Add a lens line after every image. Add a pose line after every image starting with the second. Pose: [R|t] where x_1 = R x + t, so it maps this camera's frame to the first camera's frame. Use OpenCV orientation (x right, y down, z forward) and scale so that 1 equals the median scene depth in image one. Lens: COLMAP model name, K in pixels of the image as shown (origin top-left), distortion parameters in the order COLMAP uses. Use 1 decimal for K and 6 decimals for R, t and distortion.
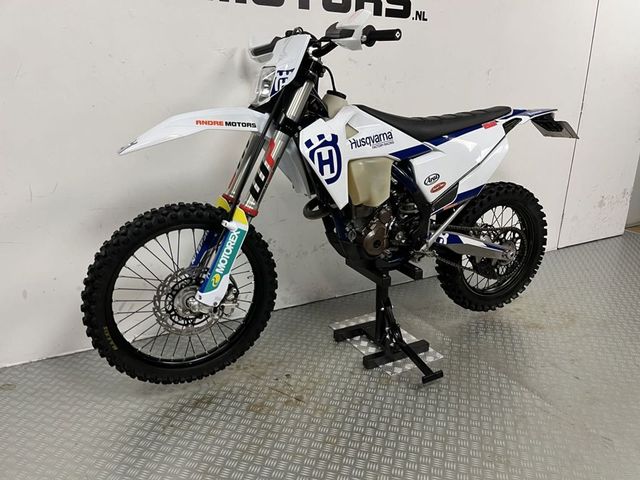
lens RADIAL K [[474.0, 0, 320.0], [0, 474.0, 240.0], [0, 0, 1]] dist [0.069892, -0.121696]
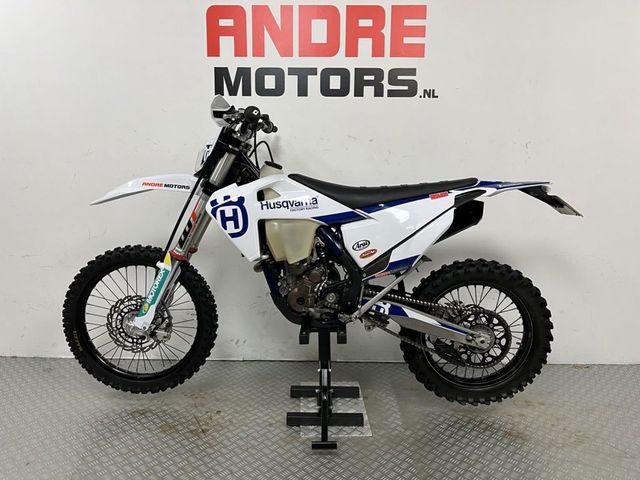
lens RADIAL K [[474.0, 0, 320.0], [0, 474.0, 240.0], [0, 0, 1]] dist [0.069892, -0.121696]
pose [[0.881022, 0.067055, -0.468299, 0.653173], [-0.143312, 0.981219, -0.129118, 0.005143], [0.450845, 0.180869, 0.874085, 0.076659]]
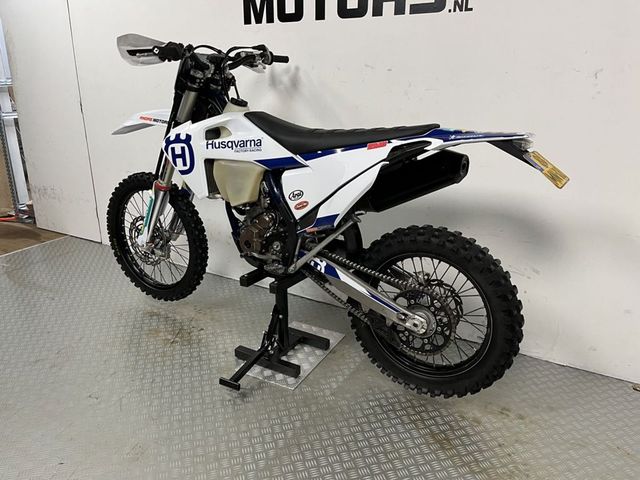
lens RADIAL K [[474.0, 0, 320.0], [0, 474.0, 240.0], [0, 0, 1]] dist [0.069892, -0.121696]
pose [[0.531259, 0.257162, -0.807237, 1.070143], [-0.260828, 0.956186, 0.132957, -0.185287], [0.806060, 0.139915, 0.575058, 0.533607]]
